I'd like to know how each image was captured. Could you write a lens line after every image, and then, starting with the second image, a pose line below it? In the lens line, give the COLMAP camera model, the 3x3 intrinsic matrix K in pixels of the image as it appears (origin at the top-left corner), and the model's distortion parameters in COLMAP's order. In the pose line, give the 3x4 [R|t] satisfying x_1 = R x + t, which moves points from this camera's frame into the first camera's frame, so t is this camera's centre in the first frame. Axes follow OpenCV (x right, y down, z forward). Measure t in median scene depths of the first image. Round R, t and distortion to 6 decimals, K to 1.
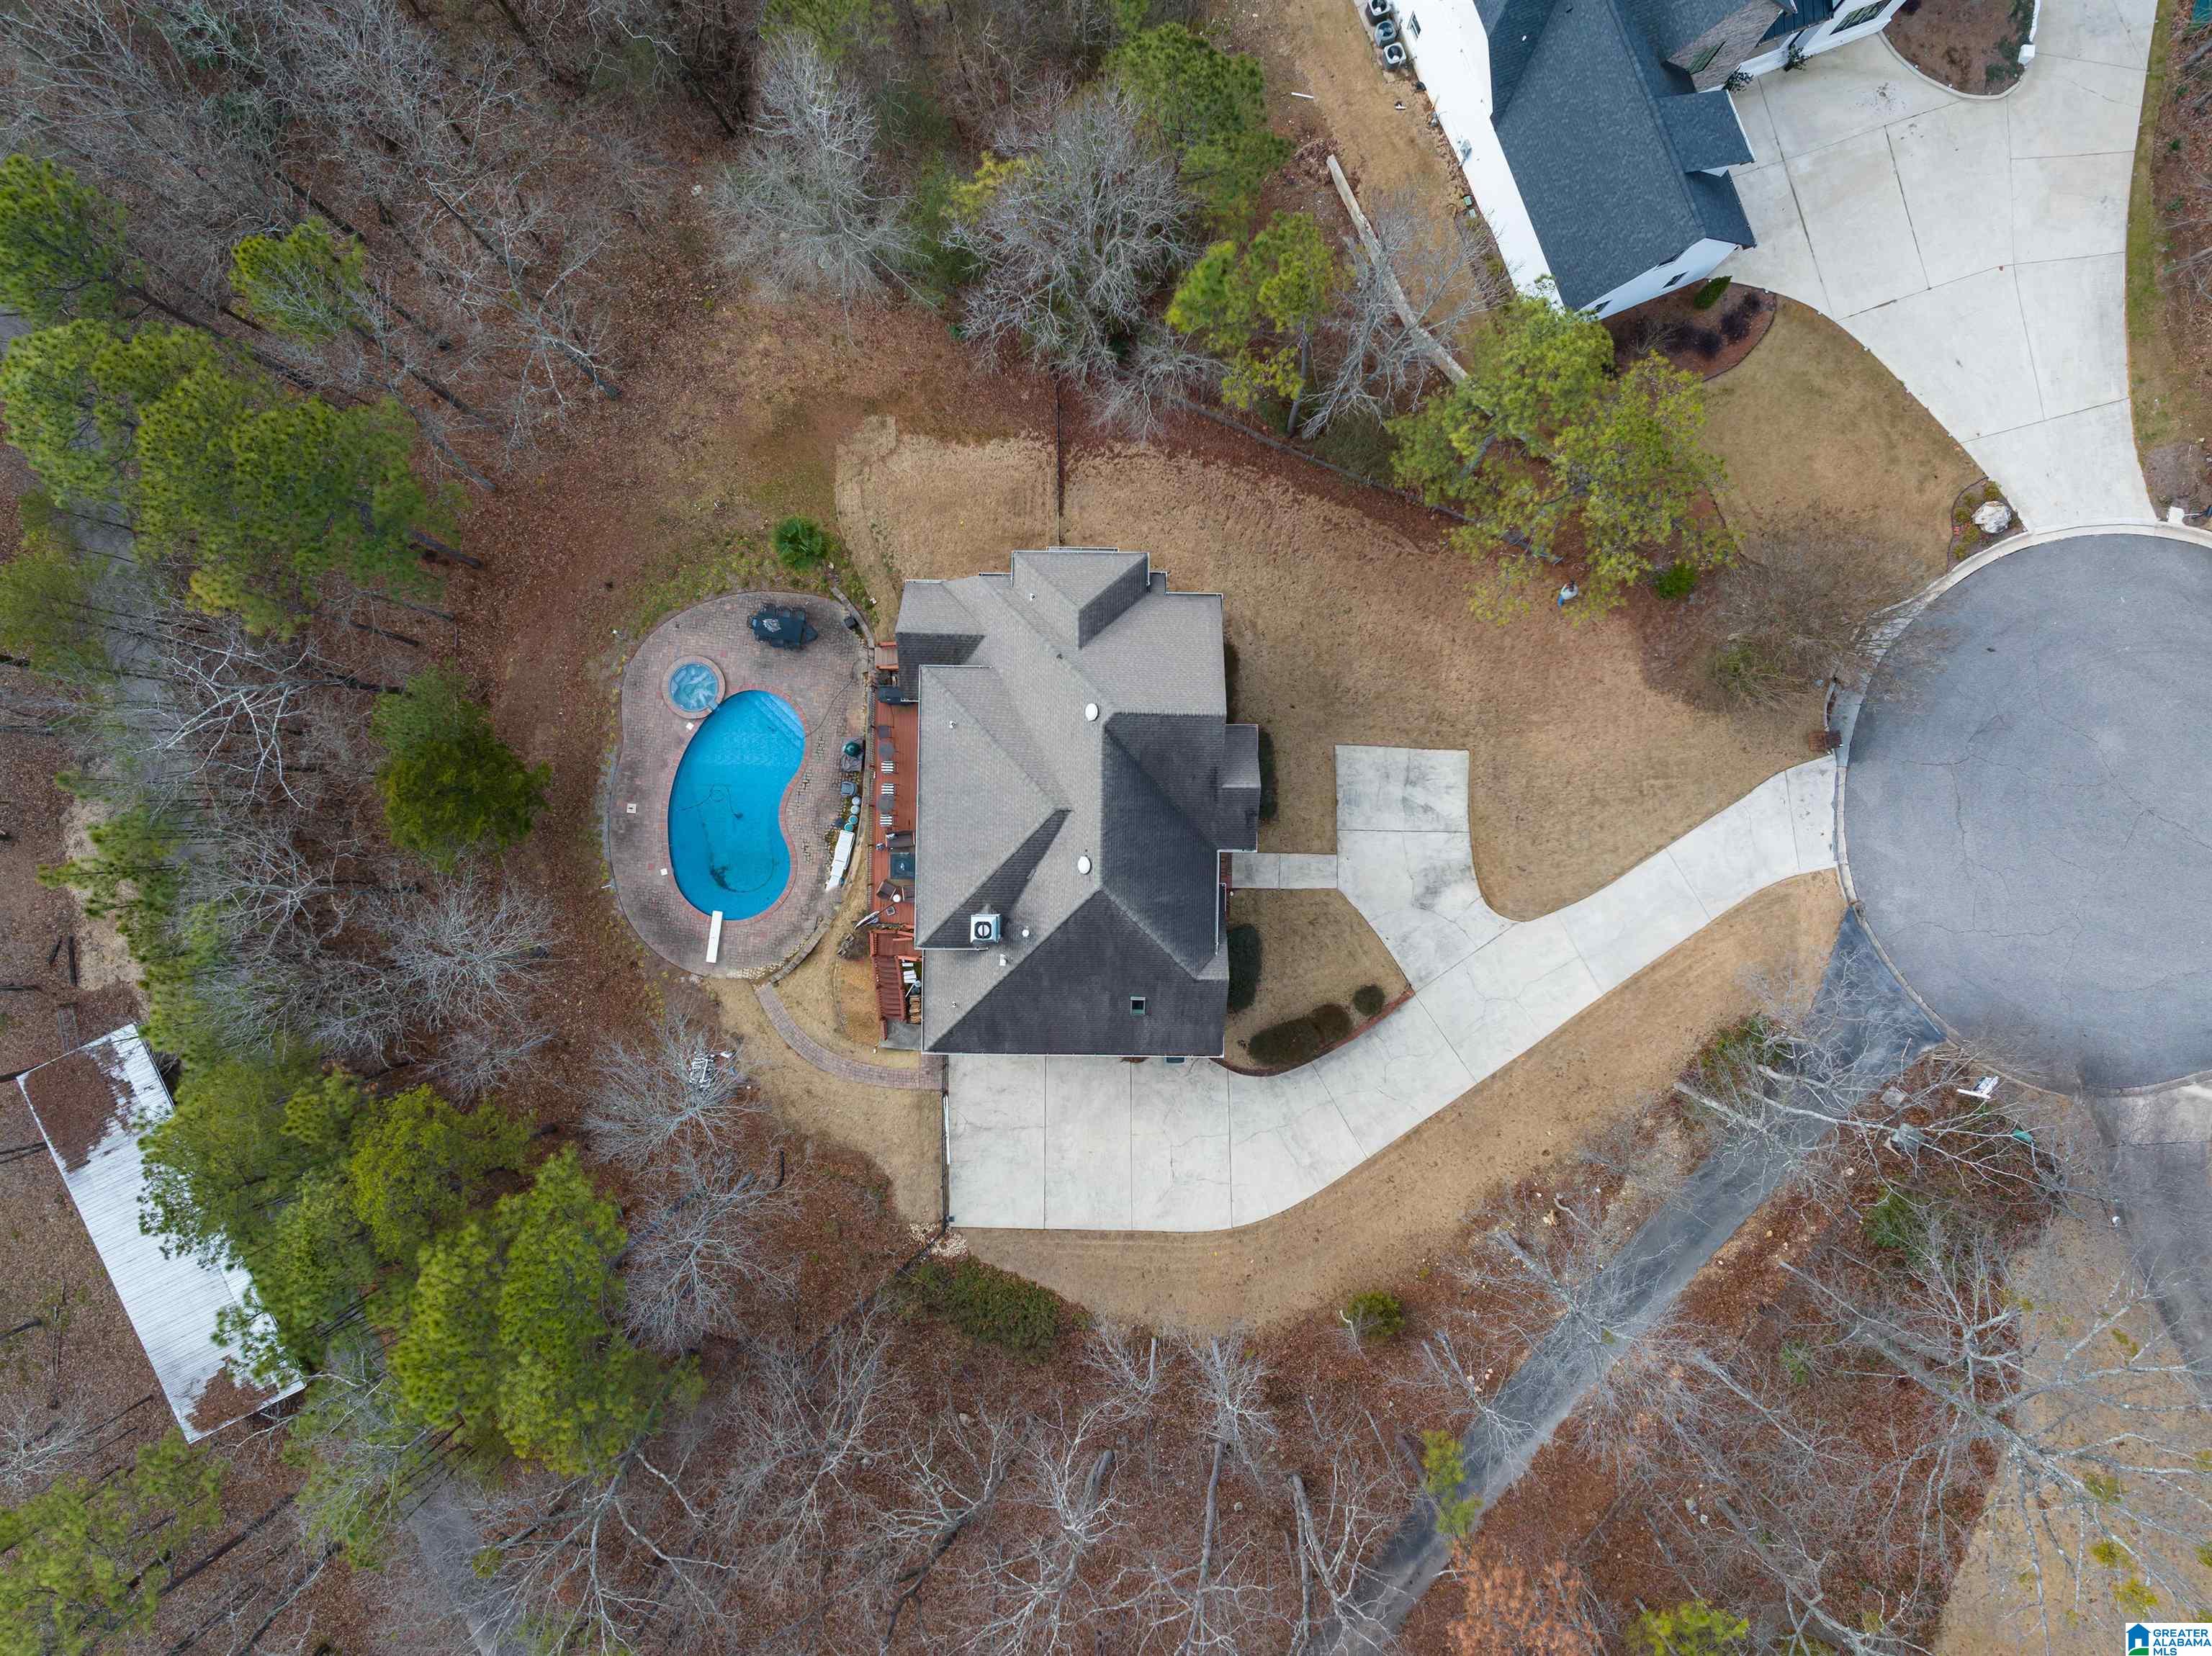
lens RADIAL K [[1560.9, 0, 1110.5], [0, 1560.9, 810.9], [0, 0, 1]] dist [-0.045787, 0.015155]
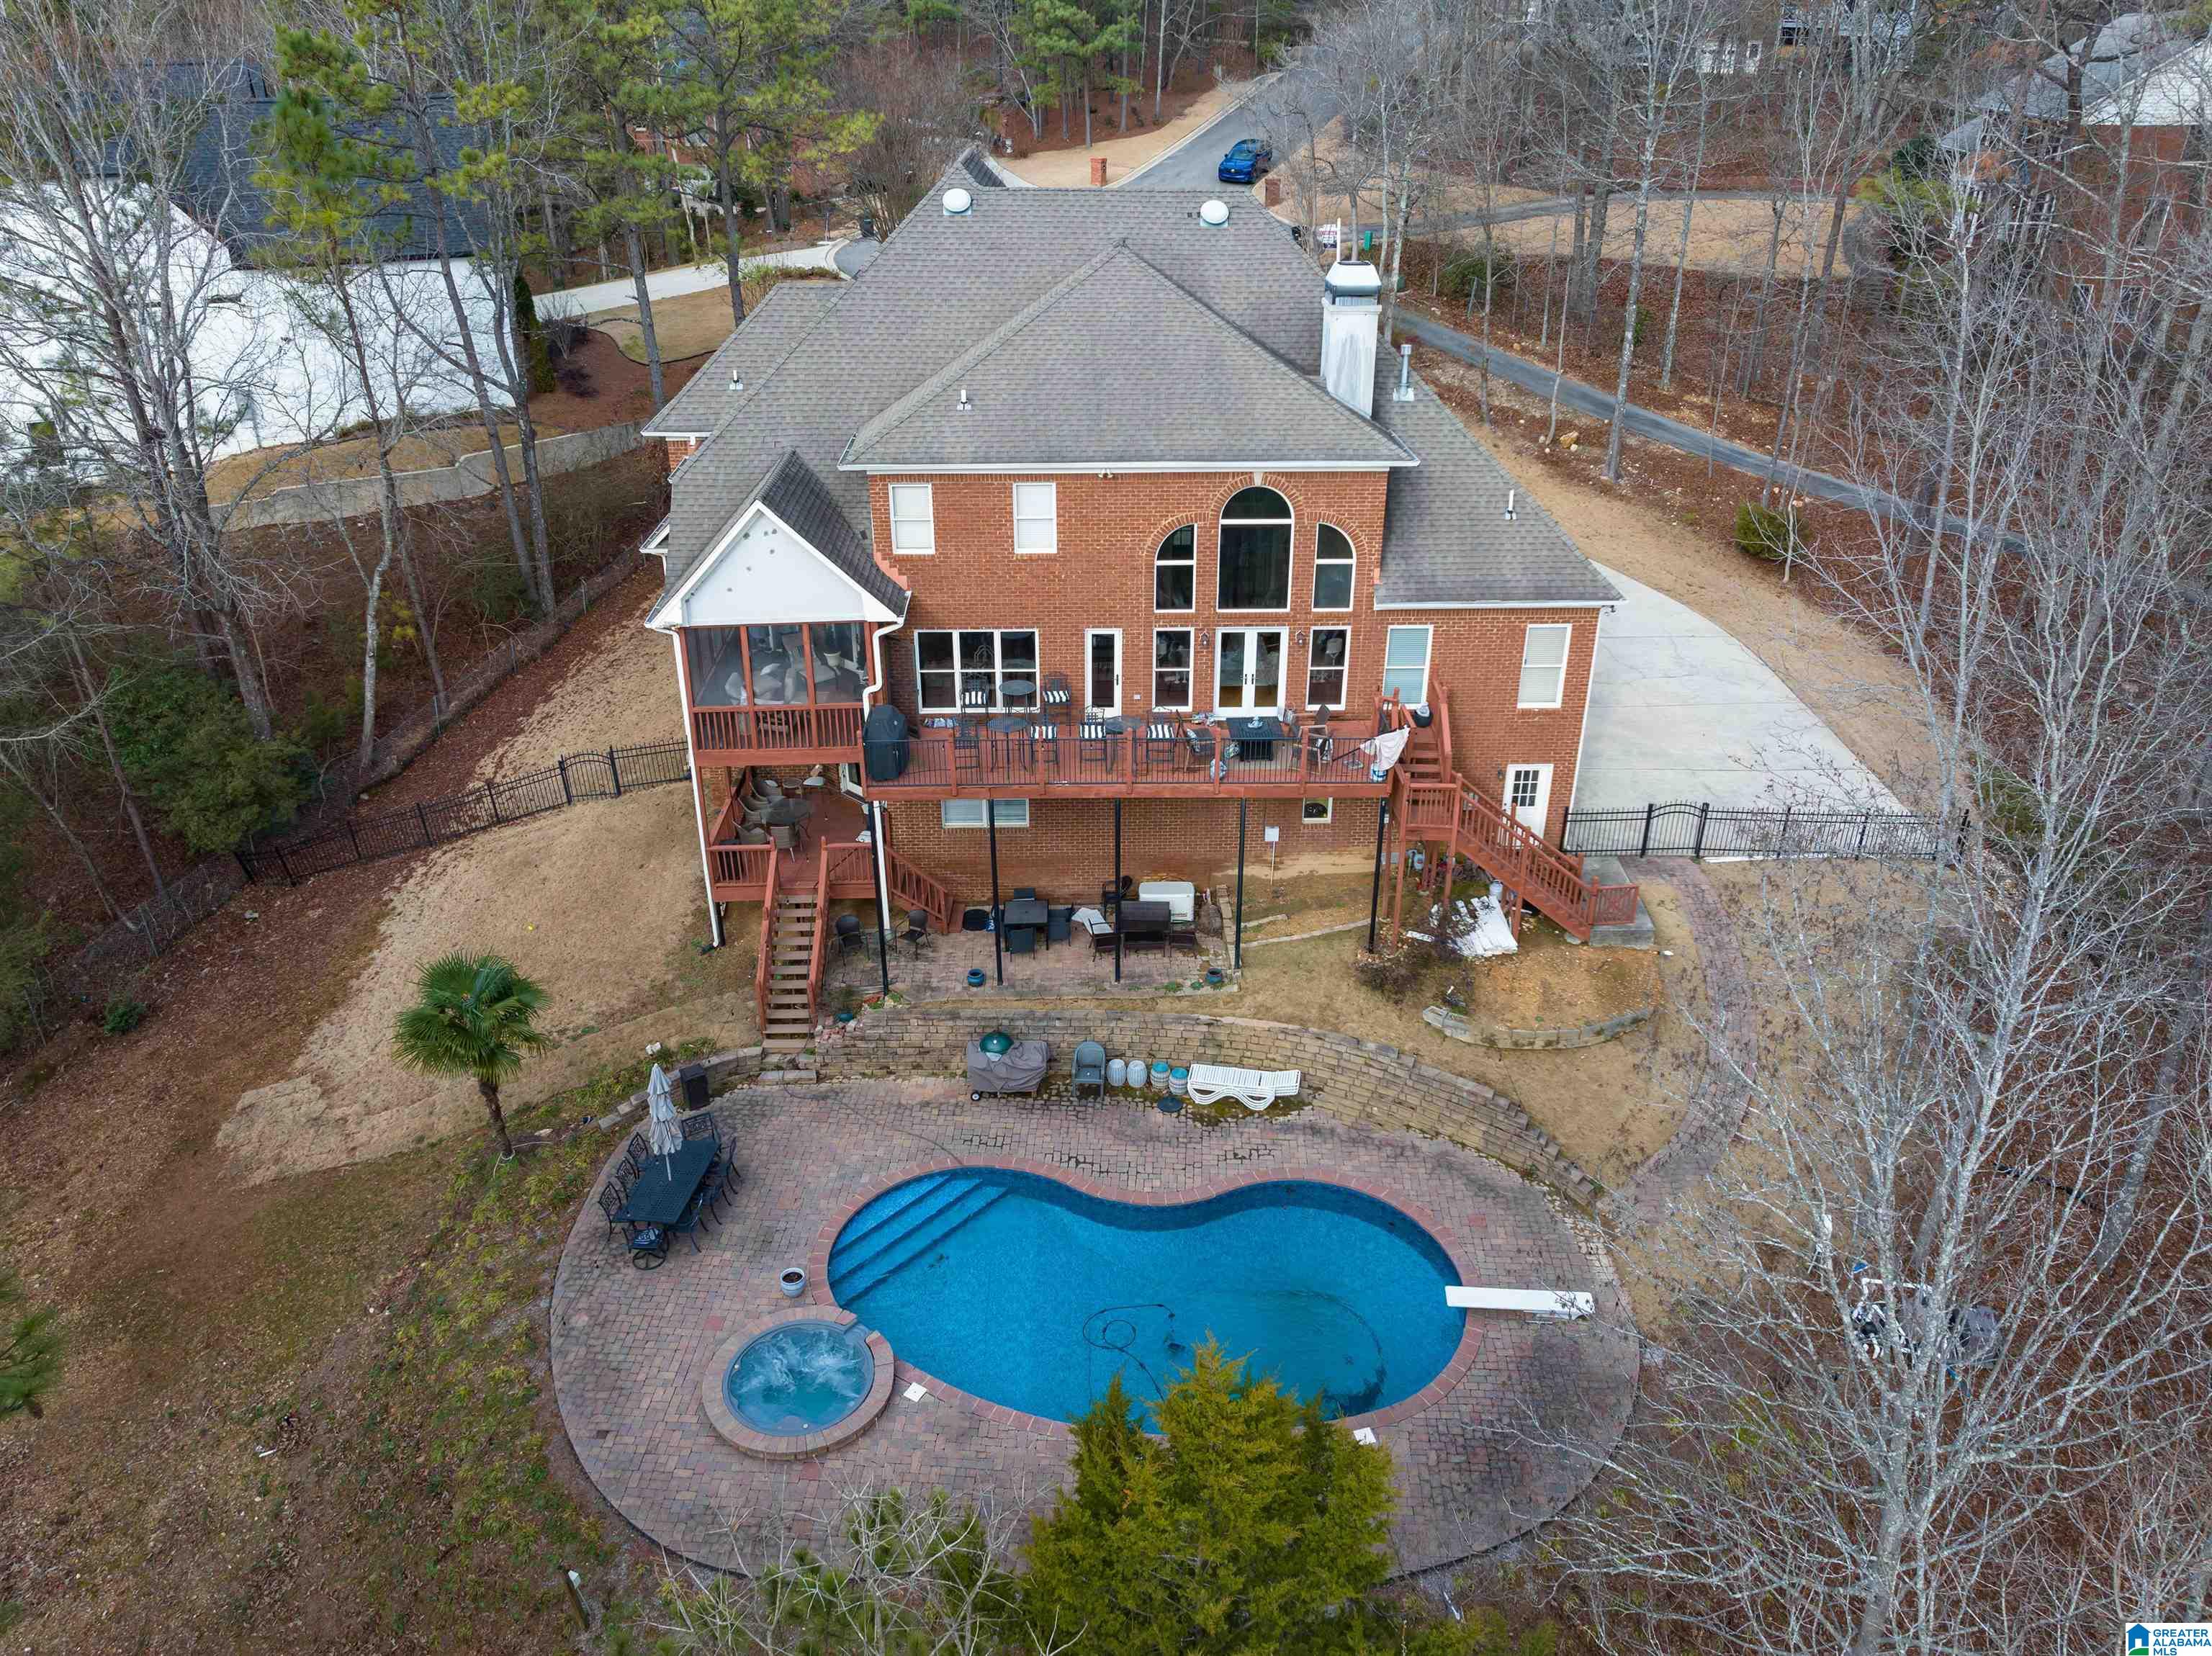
lens RADIAL K [[1560.9, 0, 1110.1], [0, 1560.9, 821.4], [0, 0, 1]] dist [-0.045787, 0.015155]
pose [[-0.044983, -0.460206, 0.886672, -0.512236], [0.998896, -0.008673, 0.046175, -0.027215], [-0.013560, 0.887770, 0.460088, 0.741541]]
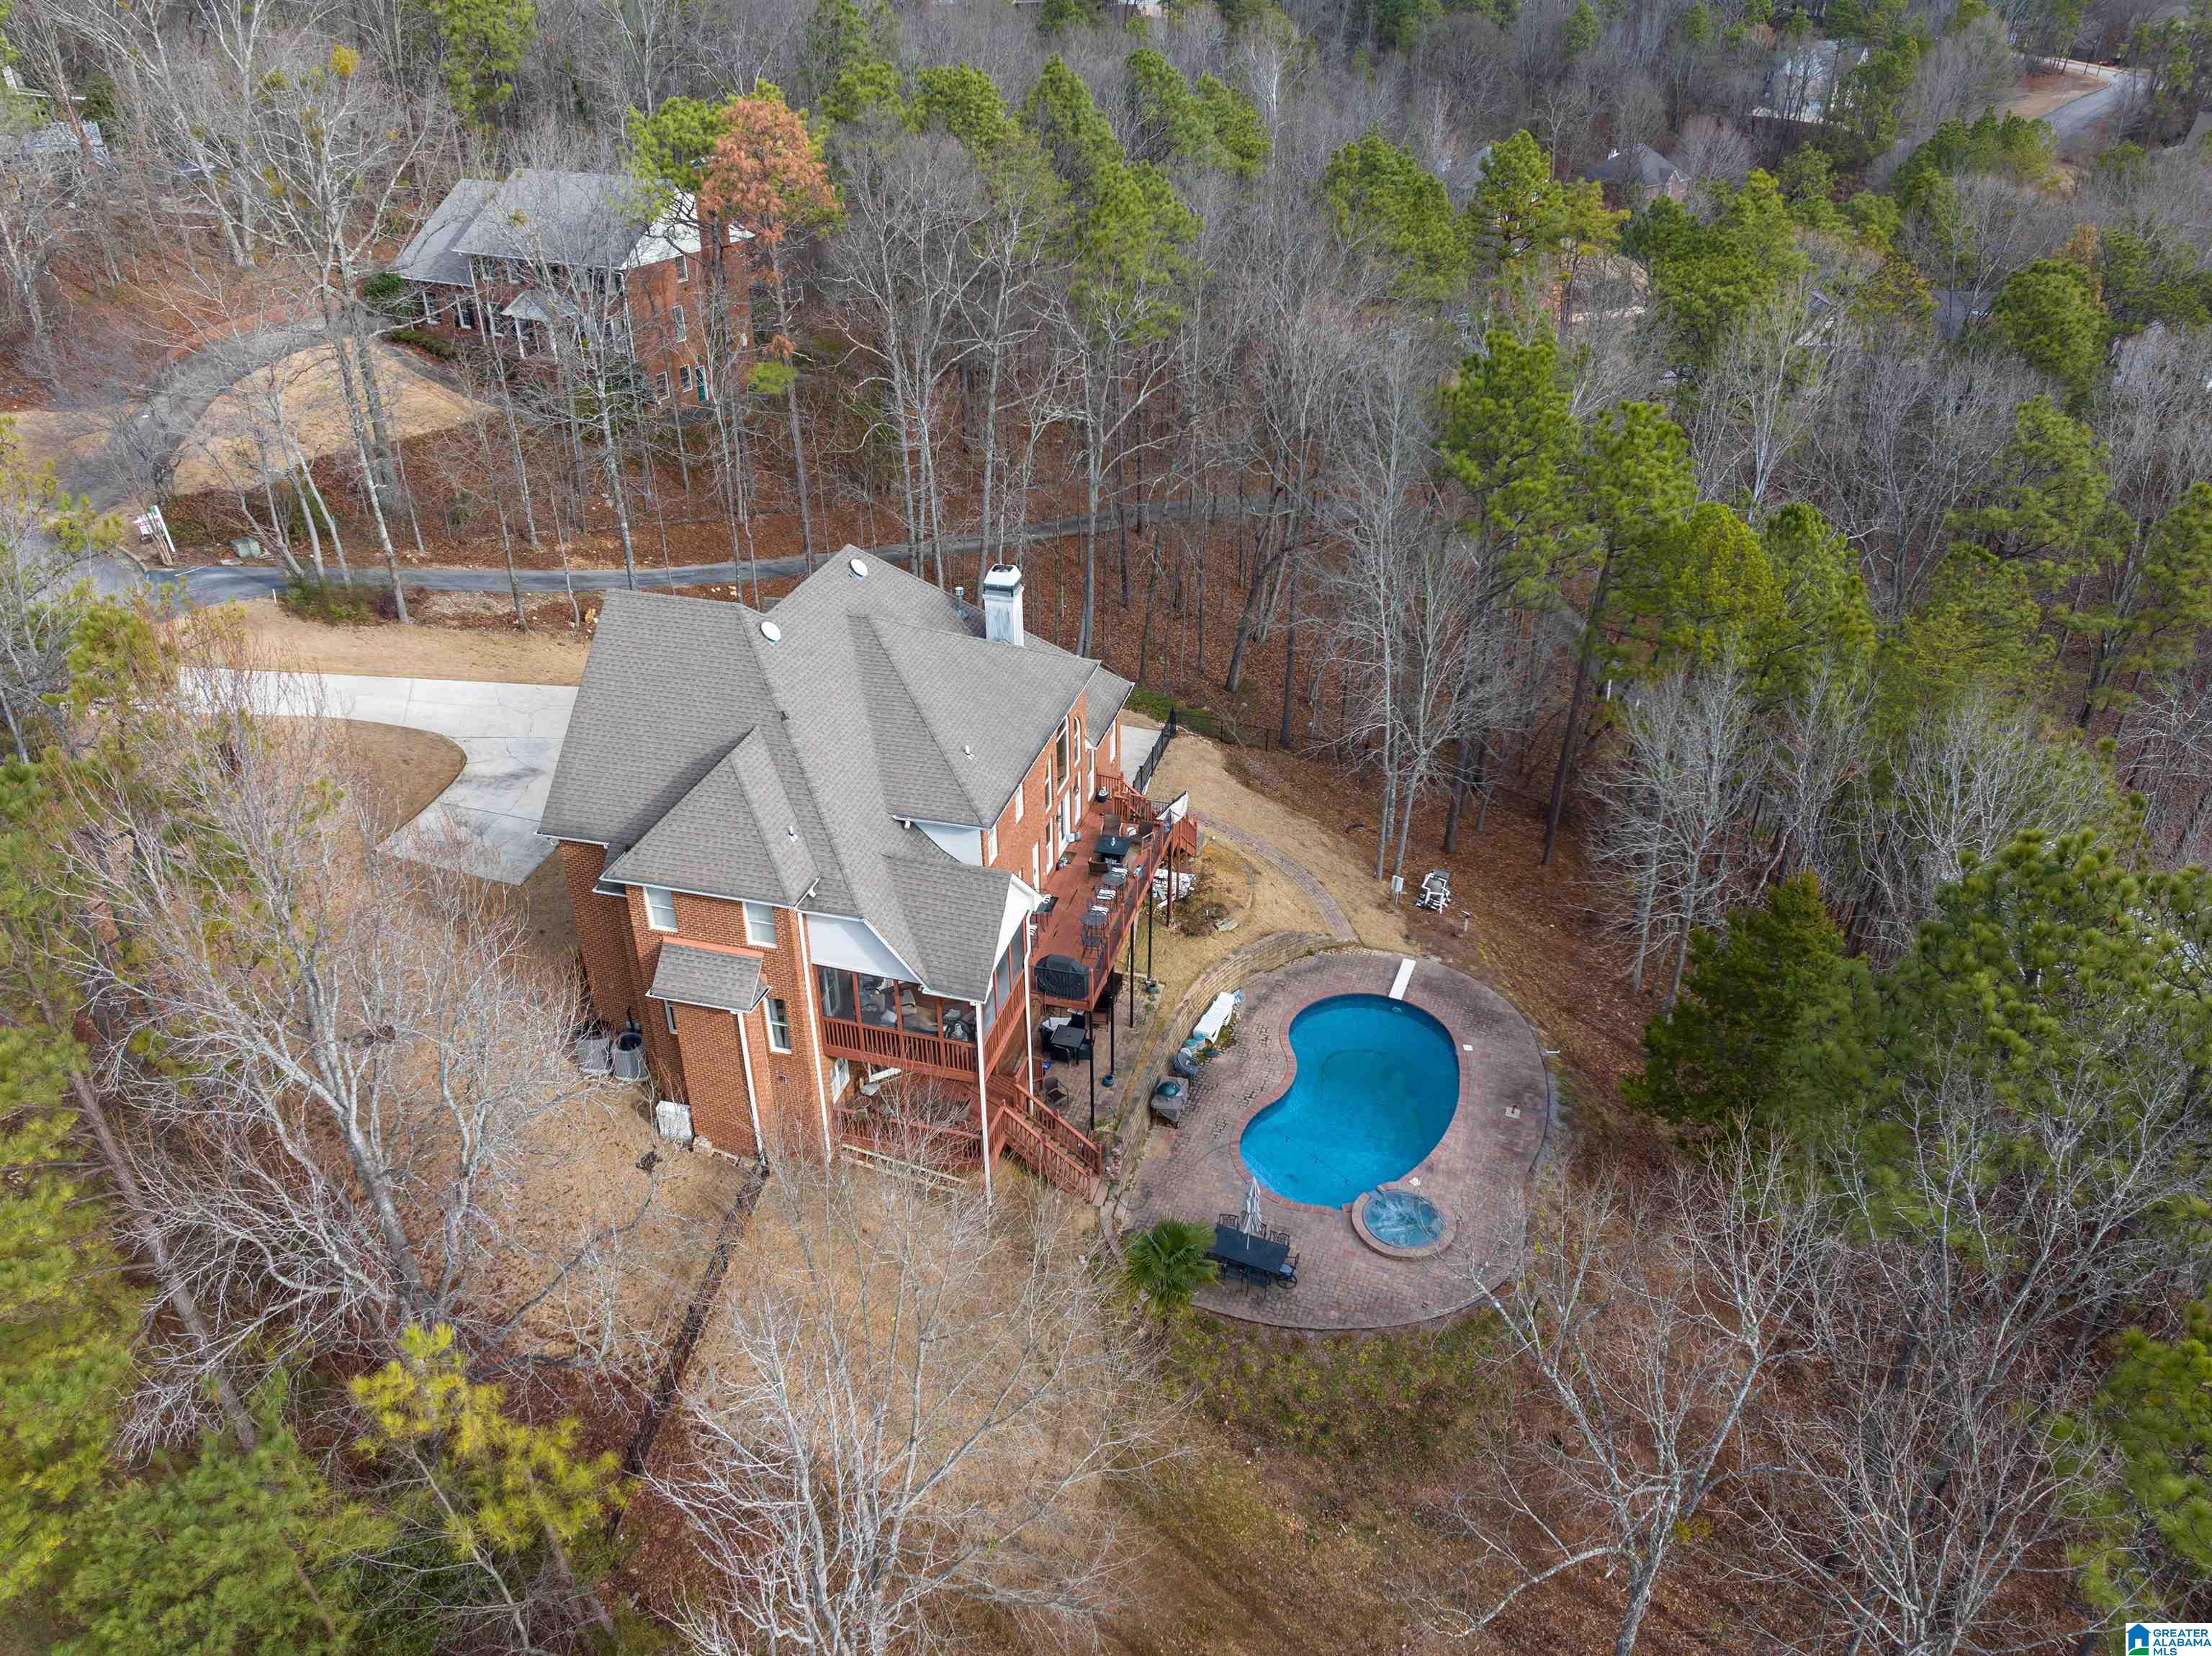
lens RADIAL K [[1560.9, 0, 1140.0], [0, 1560.9, 808.3], [0, 0, 1]] dist [-0.045787, 0.015155]
pose [[-0.974003, -0.120054, 0.192105, -0.265642], [0.226253, -0.473331, 0.851333, -0.550717], [-0.011277, 0.872666, 0.488188, 0.560514]]
